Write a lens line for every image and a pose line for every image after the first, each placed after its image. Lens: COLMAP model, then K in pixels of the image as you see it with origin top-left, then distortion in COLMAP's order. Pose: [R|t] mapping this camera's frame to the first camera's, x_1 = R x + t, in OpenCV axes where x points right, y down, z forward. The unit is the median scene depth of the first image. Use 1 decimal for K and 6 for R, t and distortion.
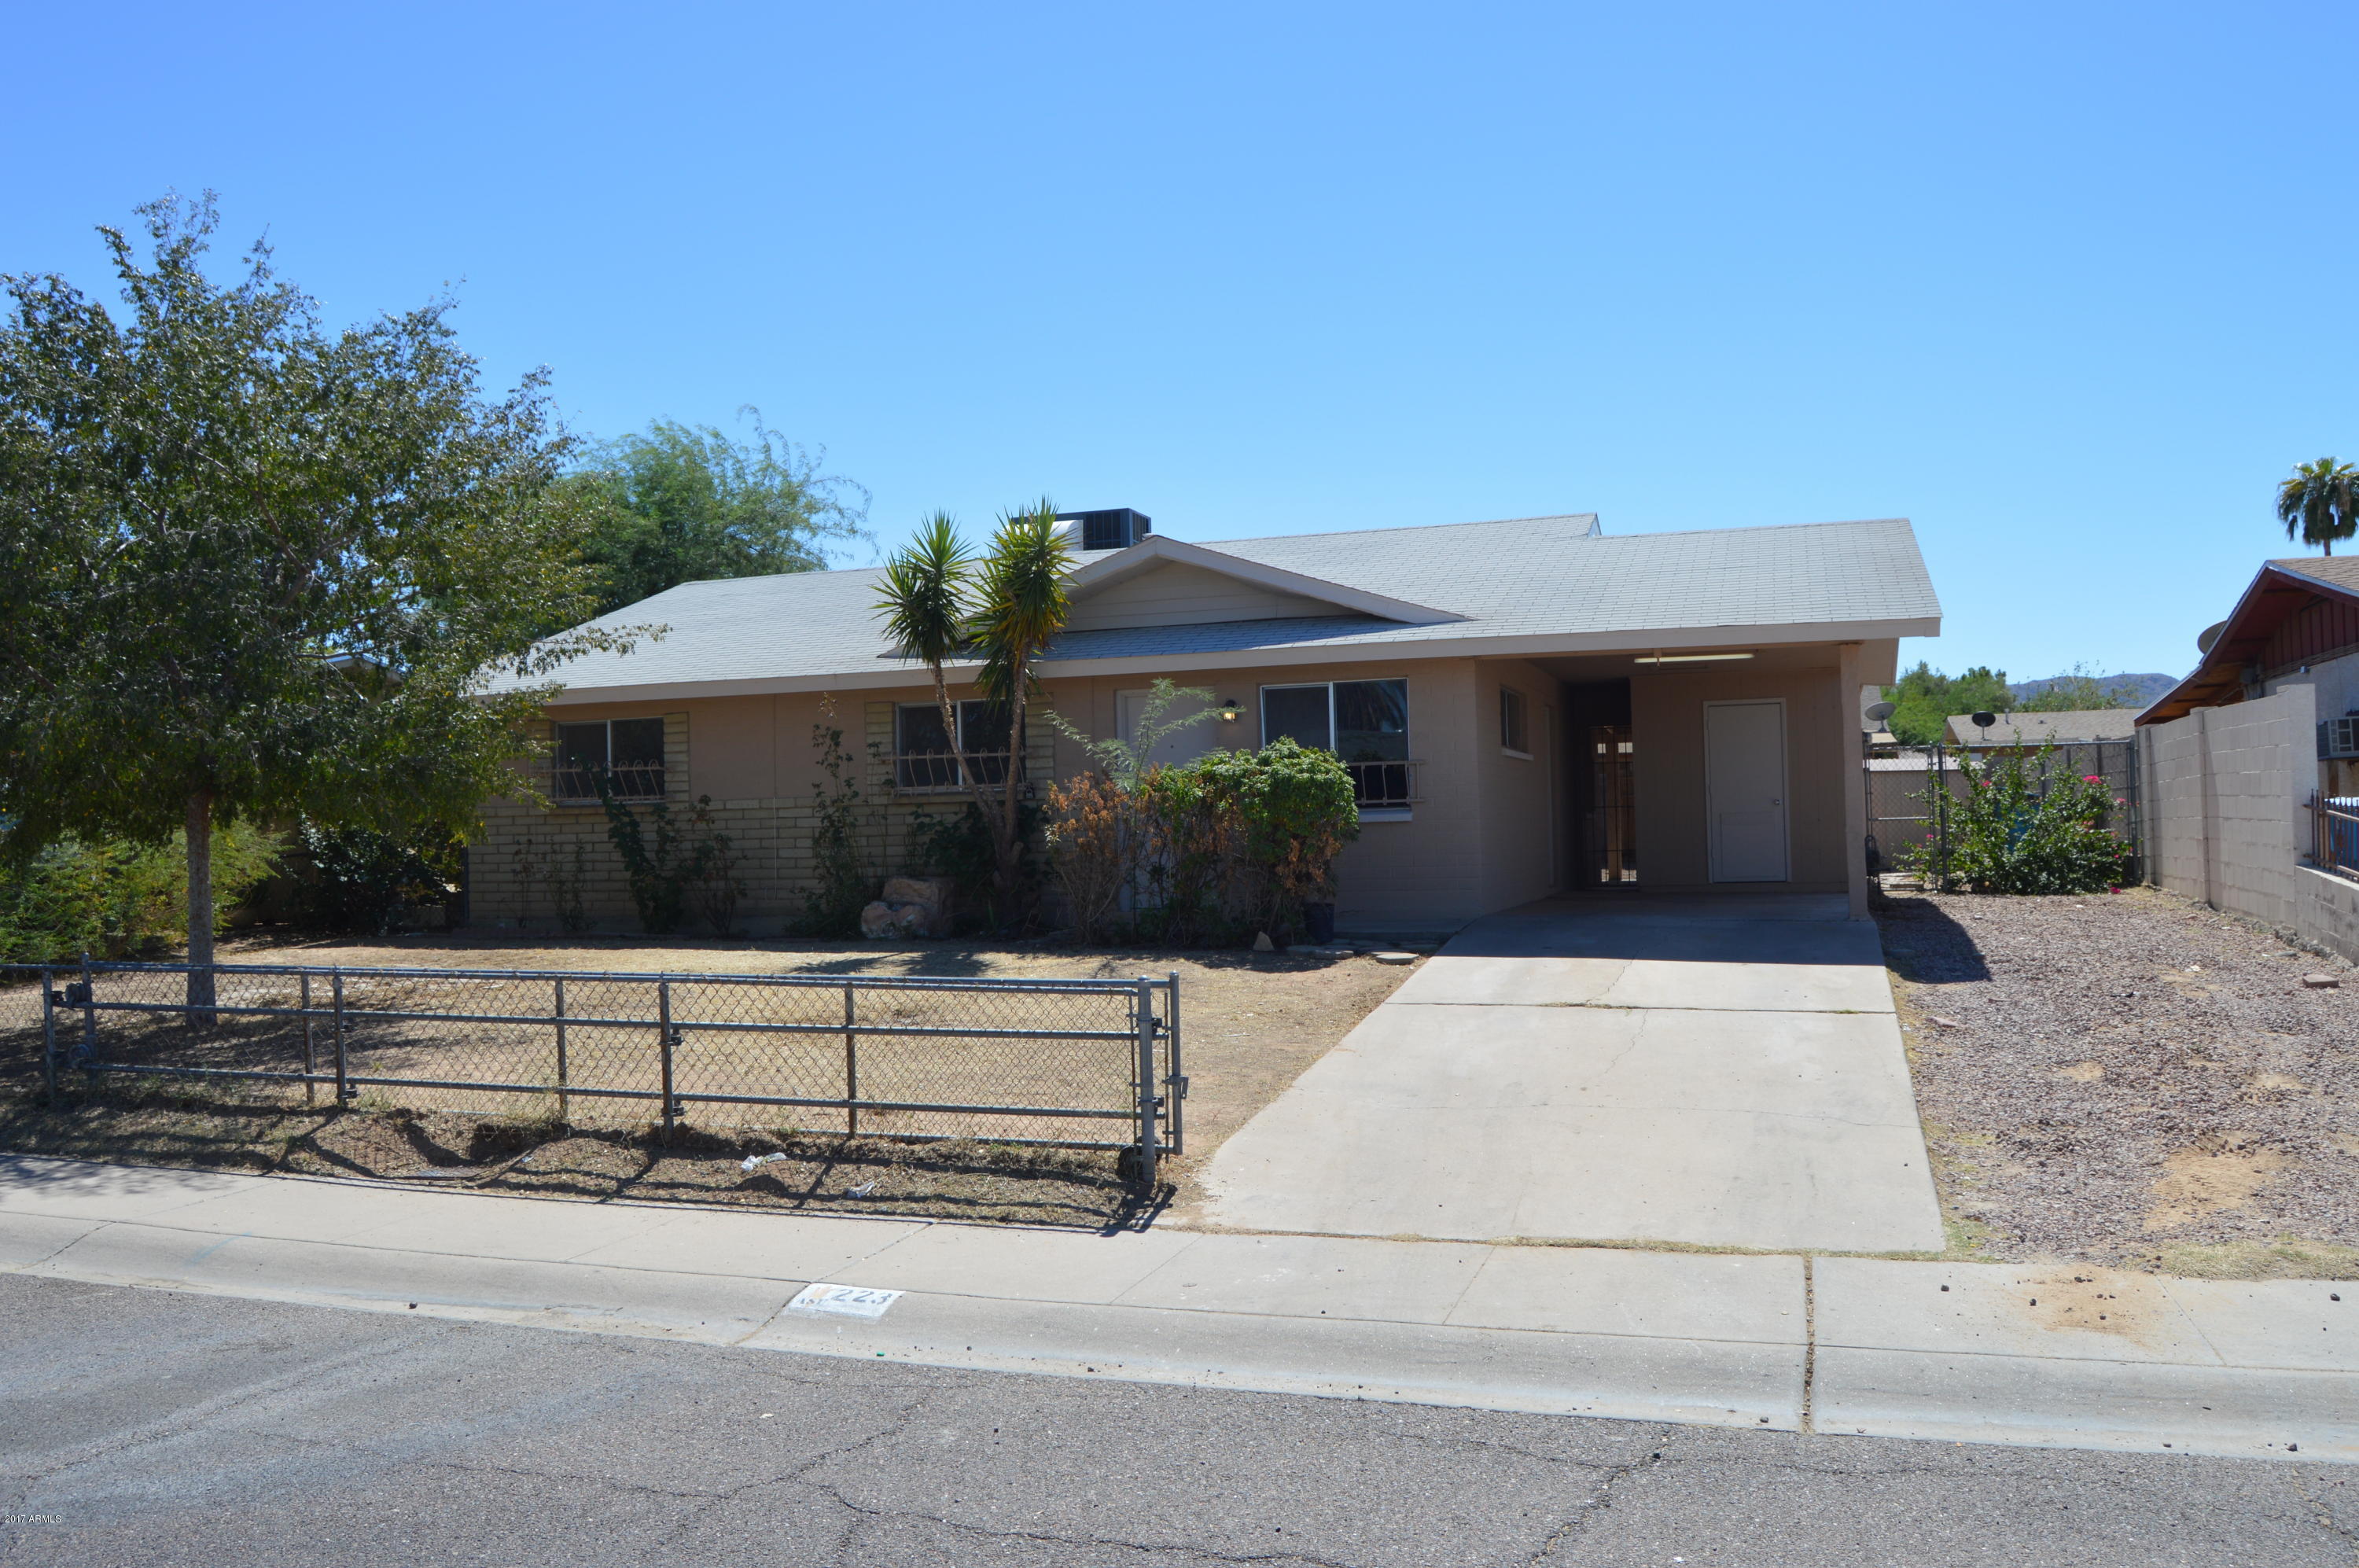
lens RADIAL K [[1865.5, 0, 1186.9], [0, 1865.5, 783.3], [0, 0, 1]] dist [-0.089005, 0.026102]
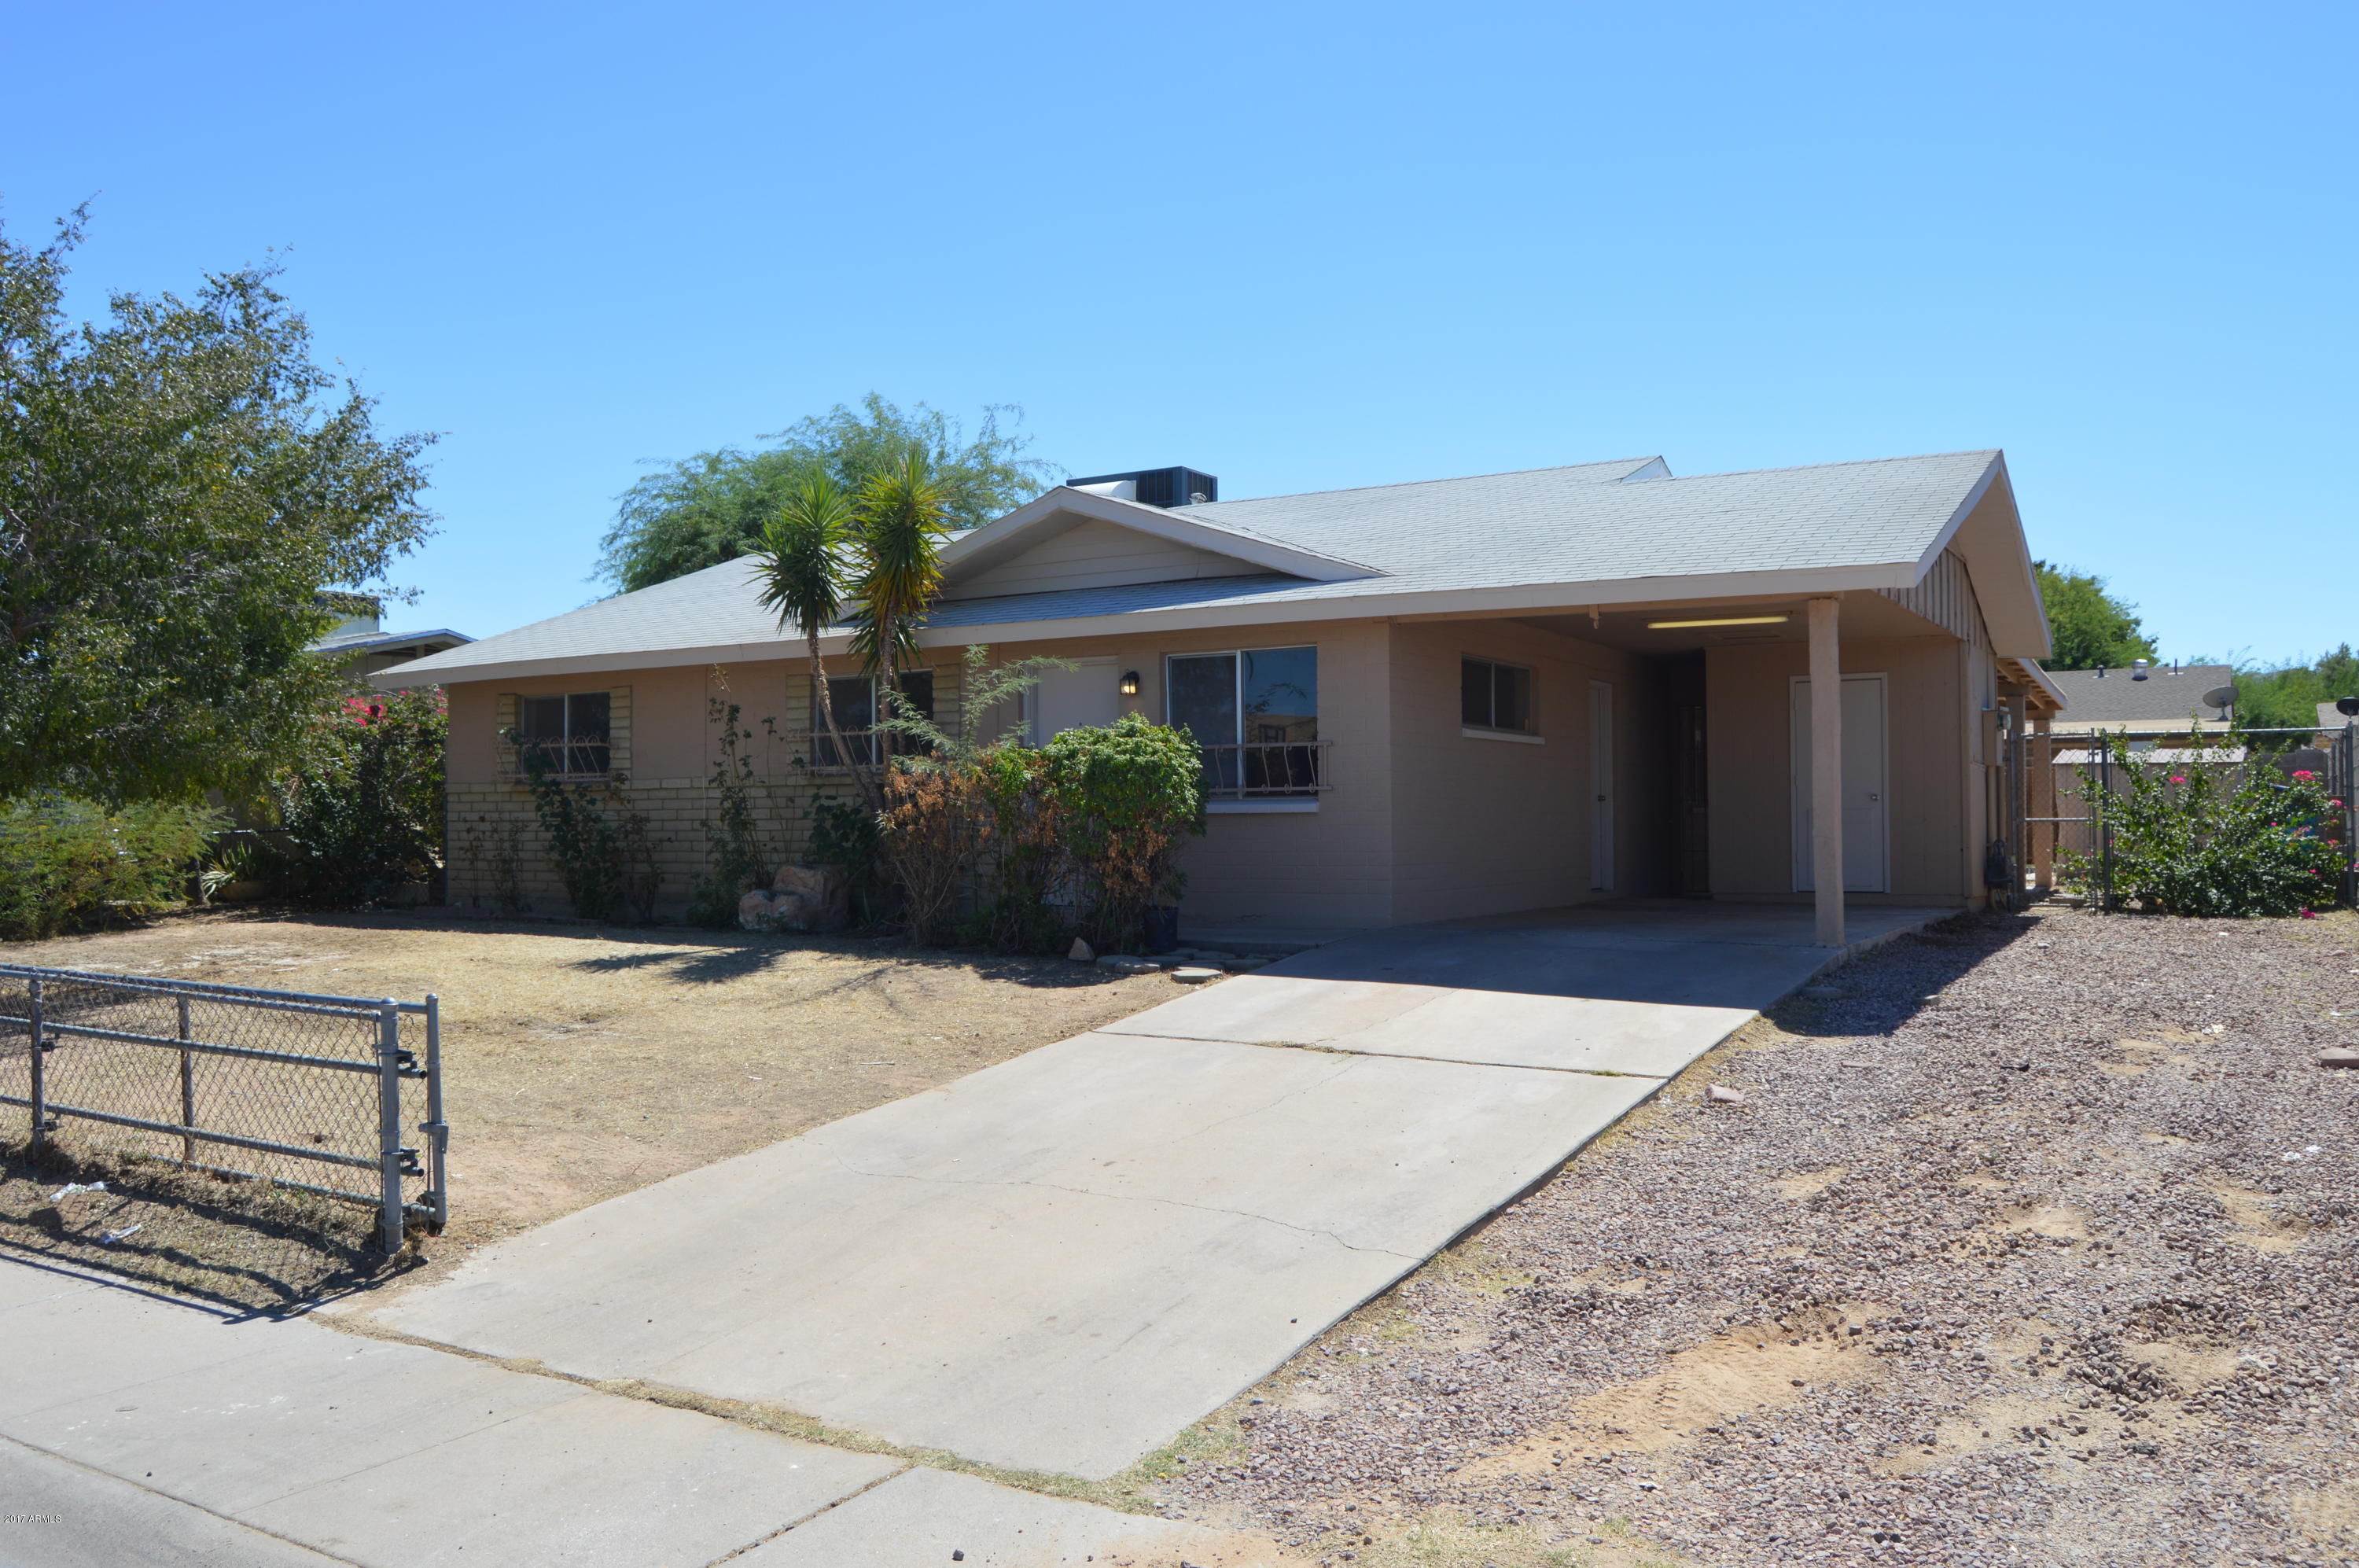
lens RADIAL K [[1865.5, 0, 1174.6], [0, 1865.5, 798.4], [0, 0, 1]] dist [-0.089005, 0.026102]
pose [[0.976389, 0.014523, -0.215530, 0.238835], [-0.011077, 0.999791, 0.017191, -0.000160], [0.215735, -0.014398, 0.976346, 0.149661]]
